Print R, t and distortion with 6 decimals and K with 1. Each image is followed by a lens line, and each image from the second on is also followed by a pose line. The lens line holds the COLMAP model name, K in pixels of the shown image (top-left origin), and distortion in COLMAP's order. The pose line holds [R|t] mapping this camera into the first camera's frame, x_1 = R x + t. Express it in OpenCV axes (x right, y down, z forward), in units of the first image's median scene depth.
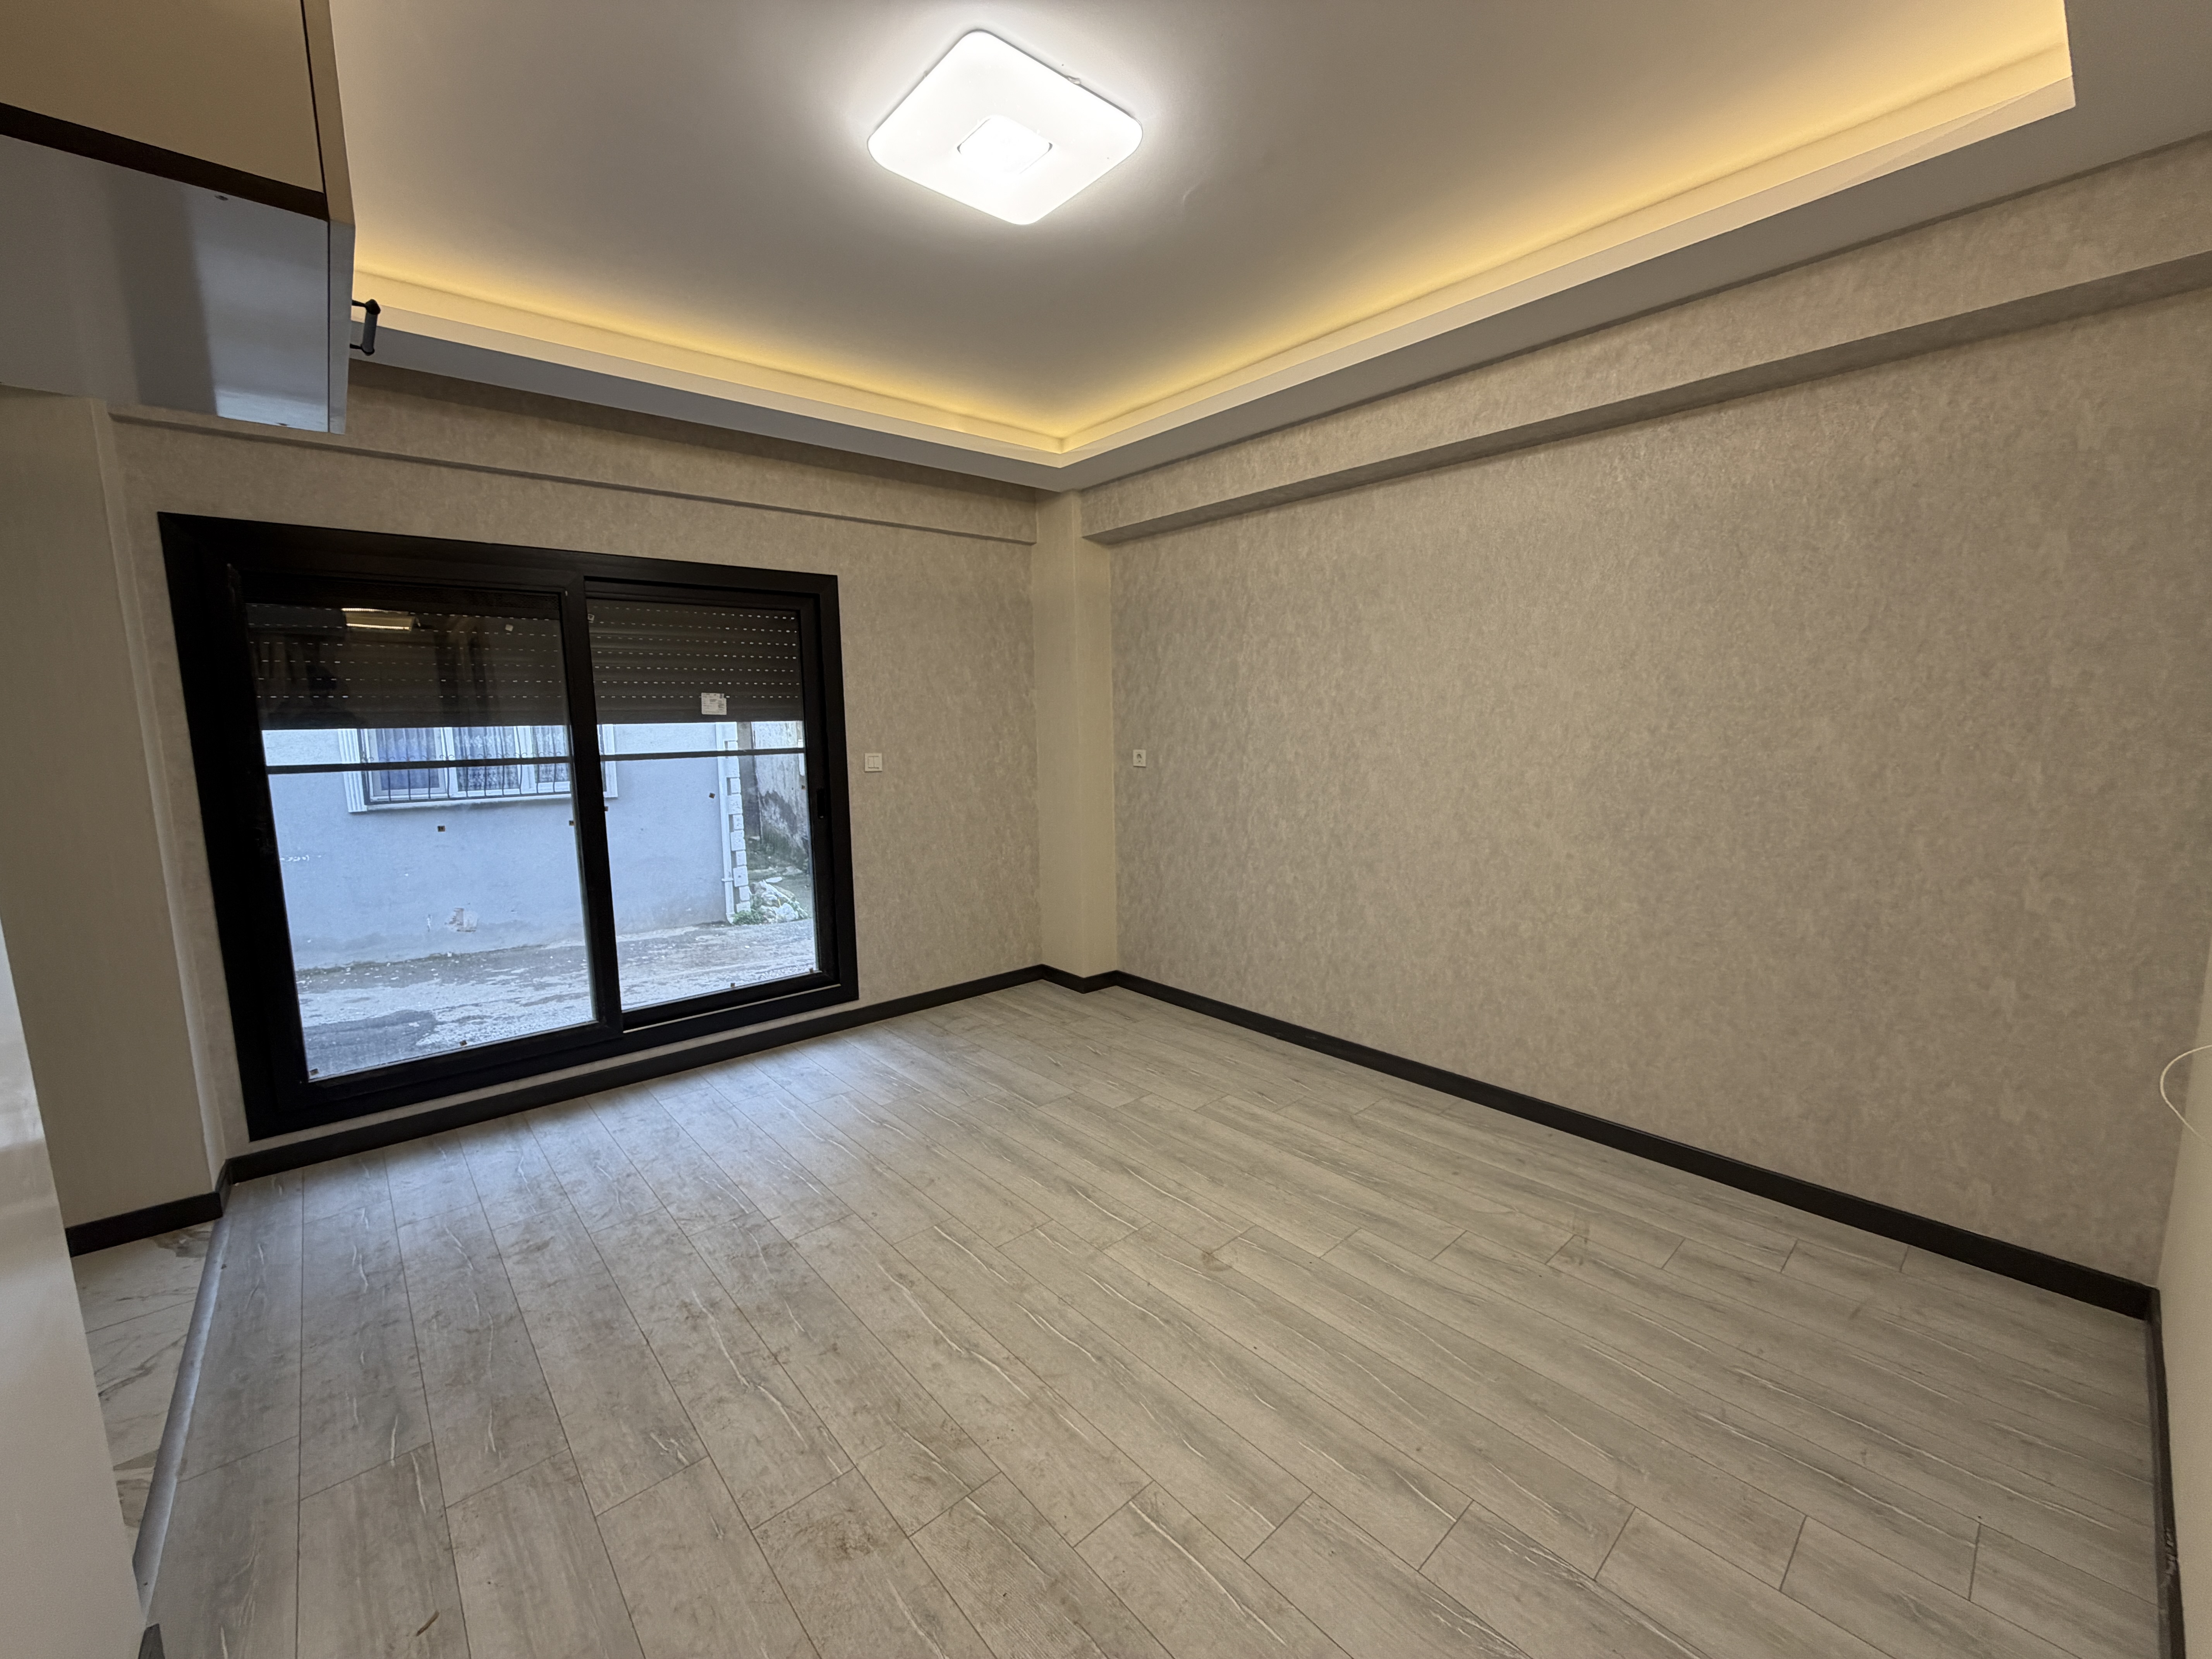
lens RADIAL K [[881.2, 0, 1099.8], [0, 881.2, 829.3], [0, 0, 1]] dist [-0.000617, 0.000299]
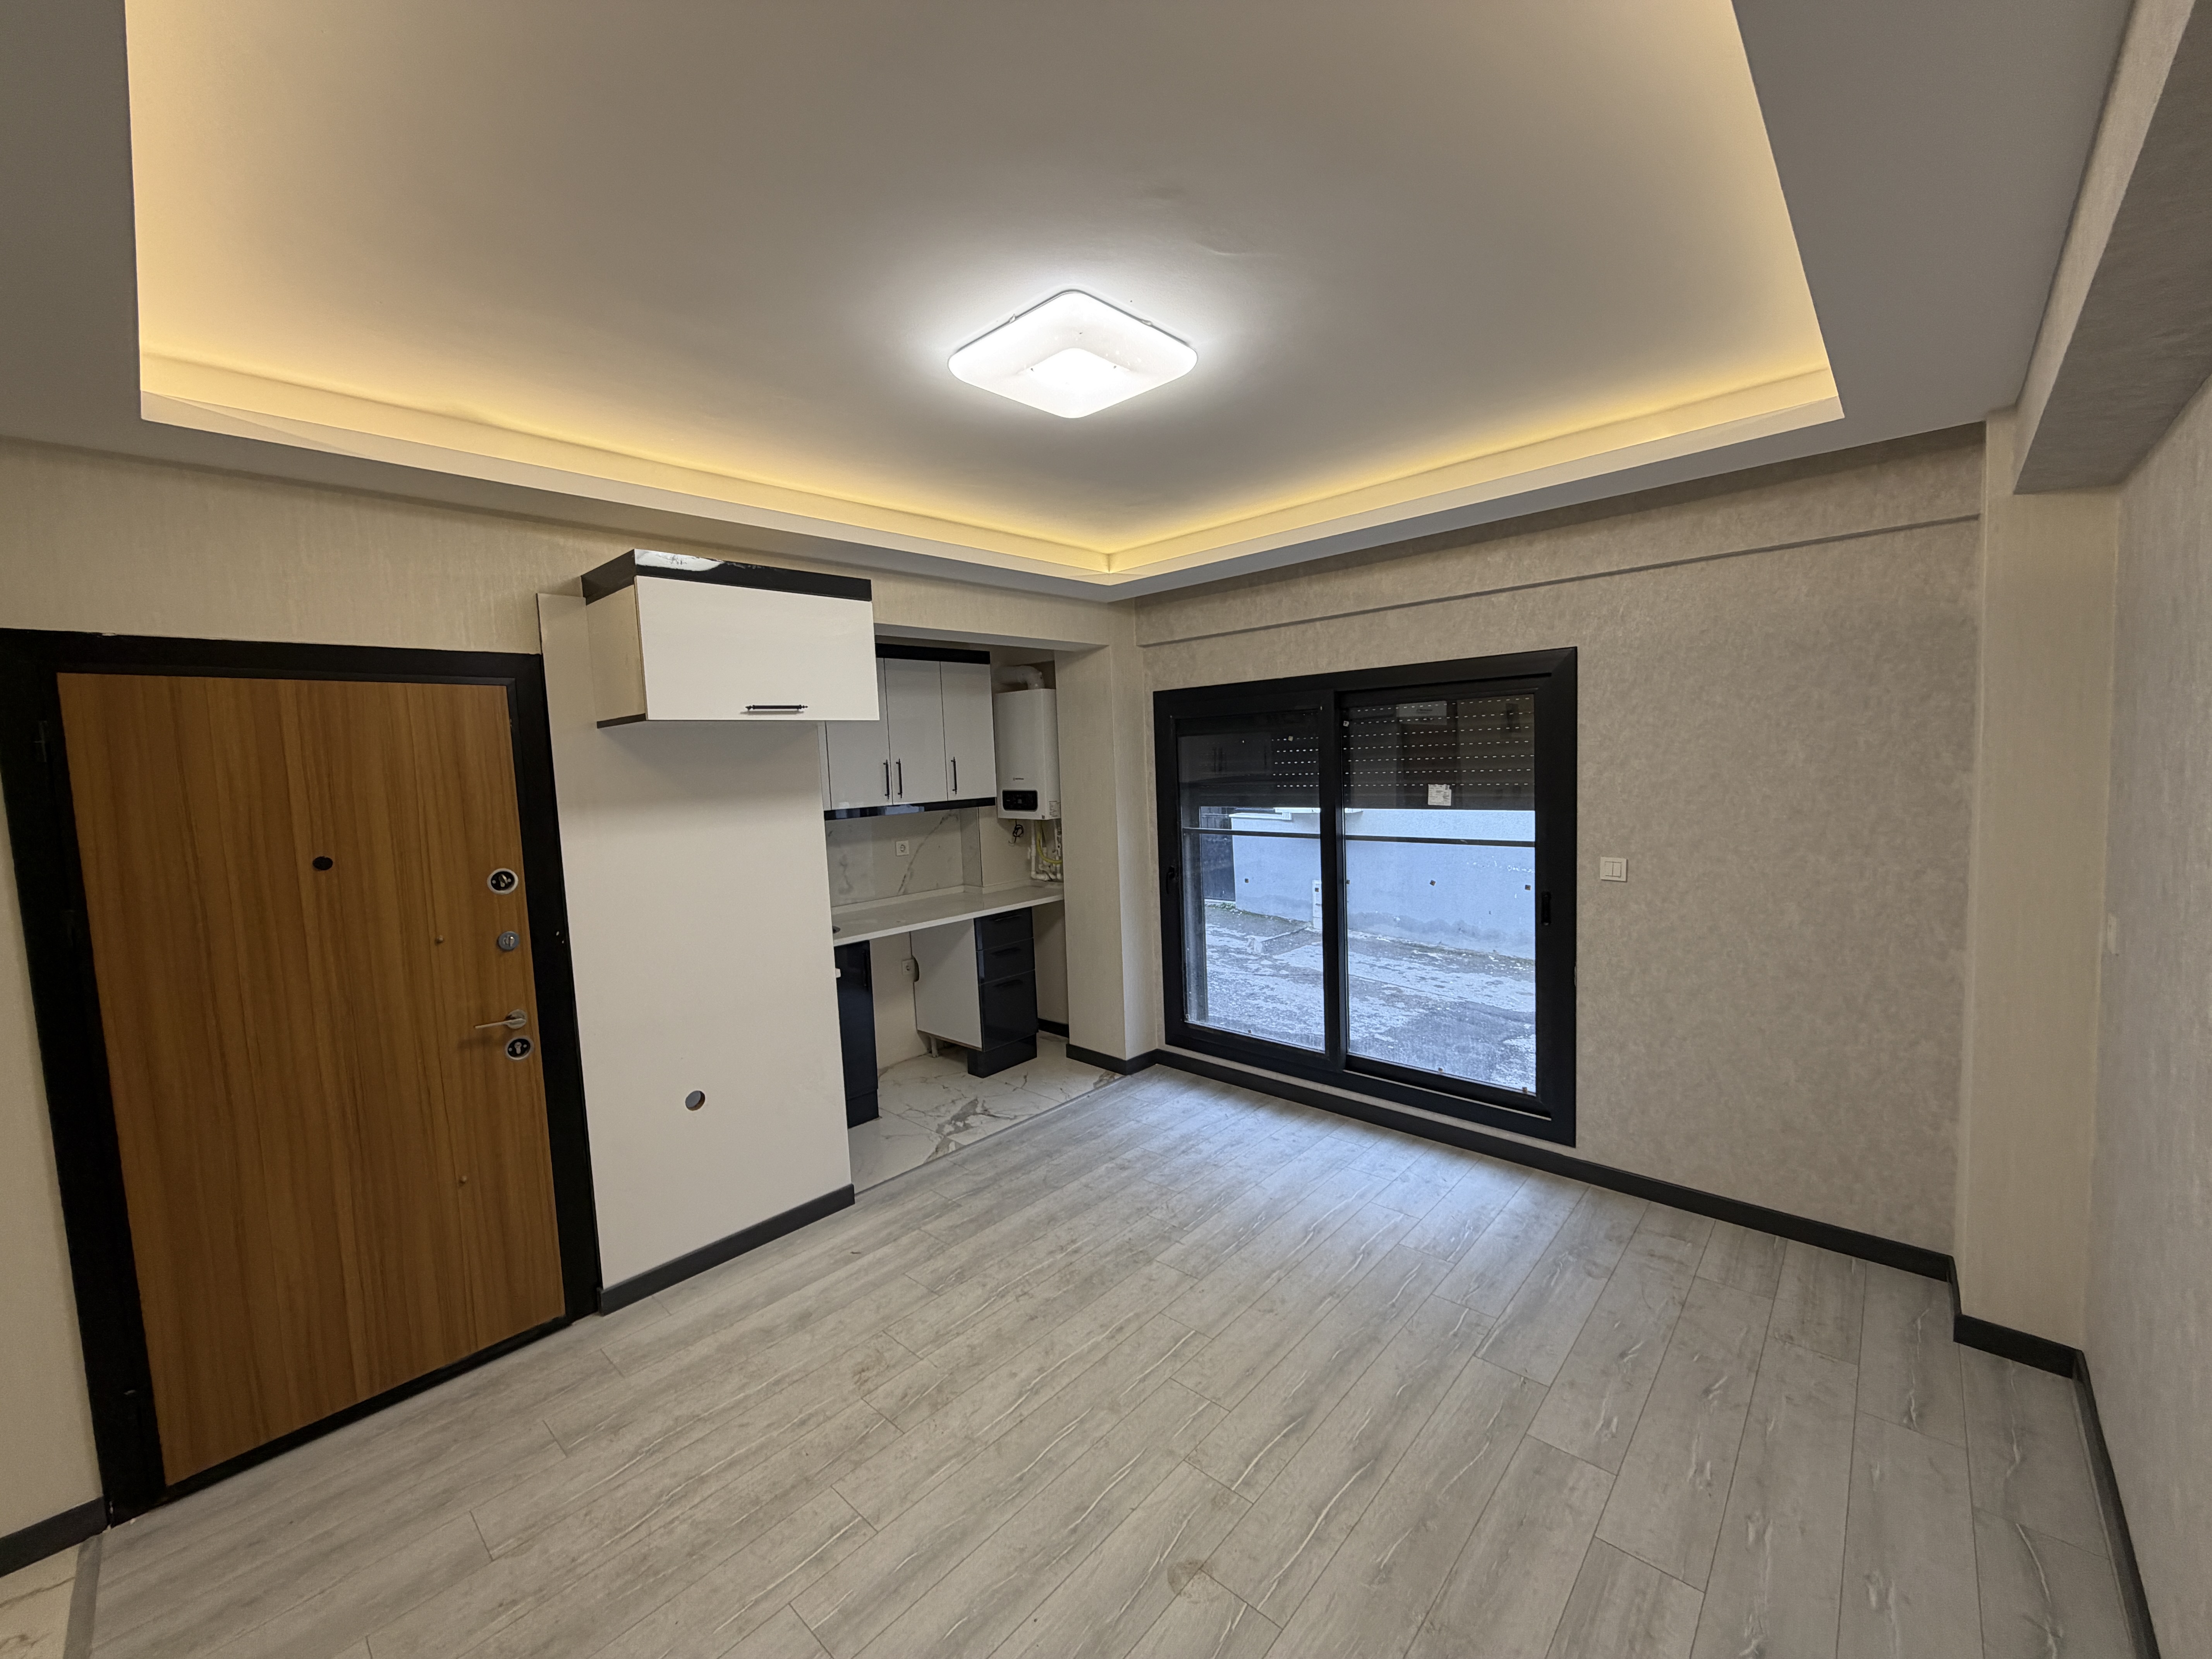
lens RADIAL K [[881.2, 0, 1098.9], [0, 881.2, 828.5], [0, 0, 1]] dist [-0.000617, 0.000299]
pose [[0.101686, 0.091569, -0.990593, 0.789276], [-0.089743, 0.992539, 0.082537, -0.222091], [0.990760, 0.080506, 0.109145, 0.723172]]
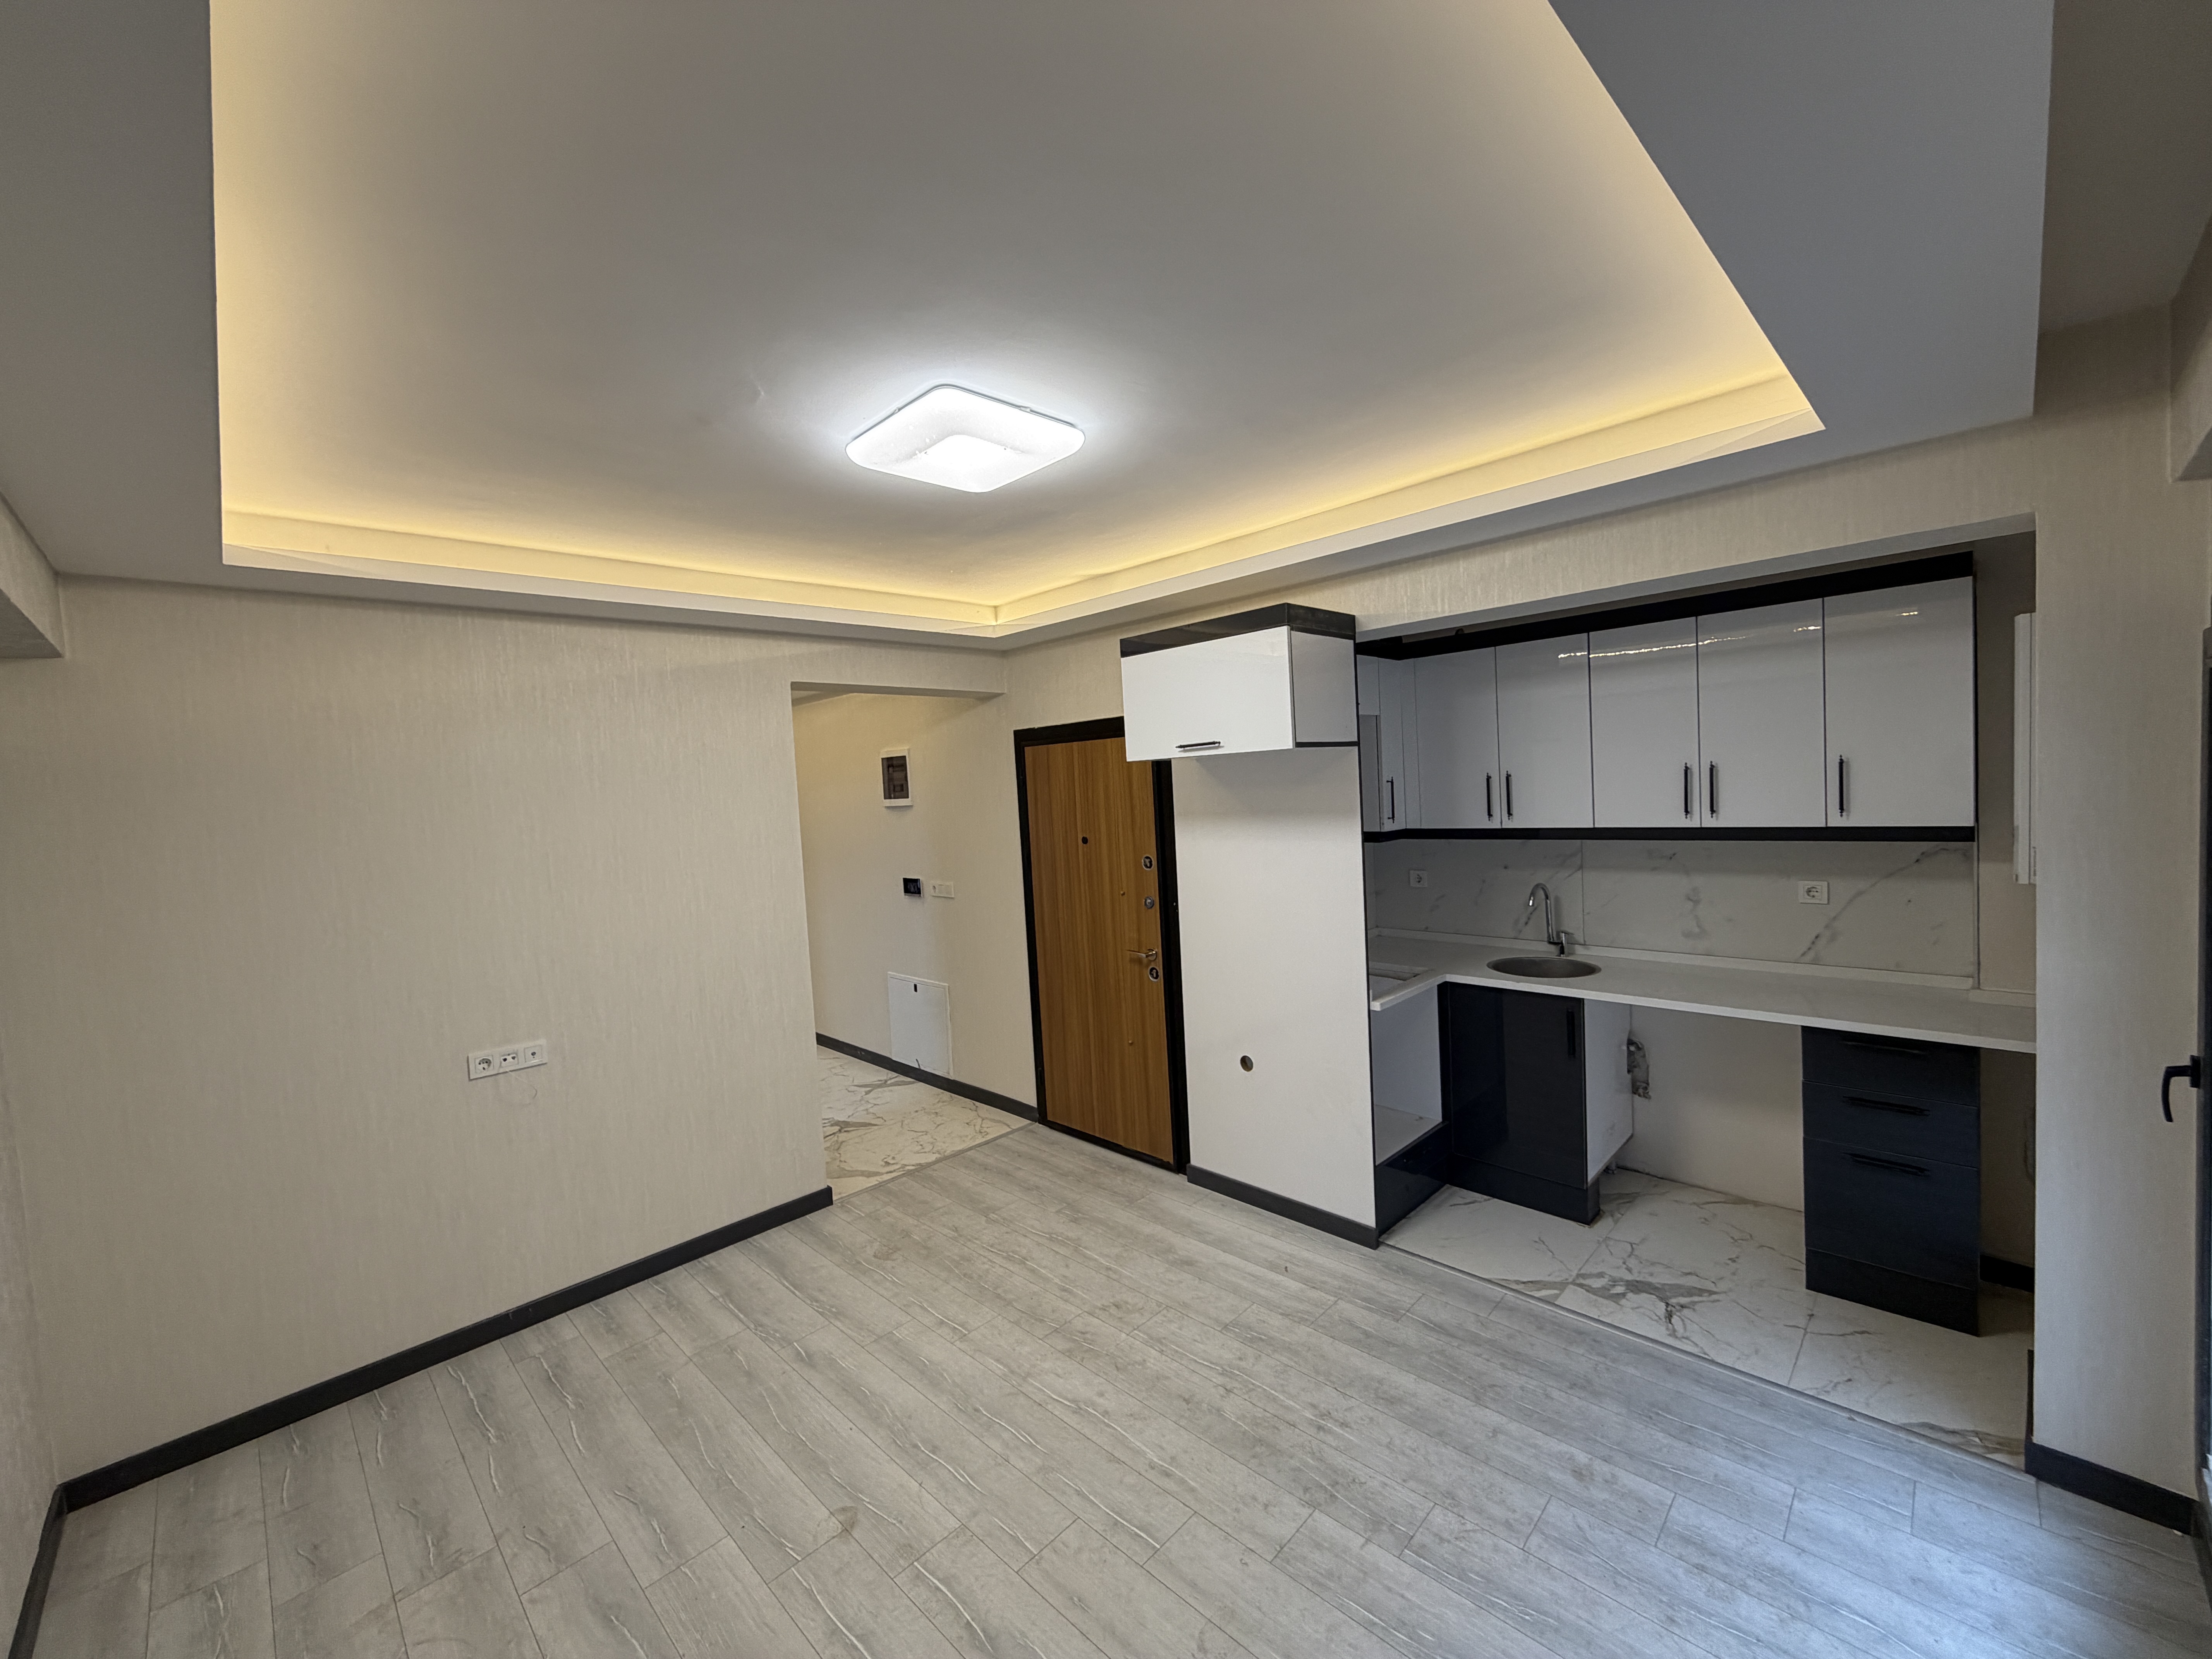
lens RADIAL K [[881.2, 0, 1100.8], [0, 881.2, 829.2], [0, 0, 1]] dist [-0.000617, 0.000299]
pose [[-0.995252, 0.075519, -0.061400, -0.132413], [0.063088, 0.980924, 0.183868, -0.368383], [0.074114, 0.179121, -0.981031, 1.688088]]
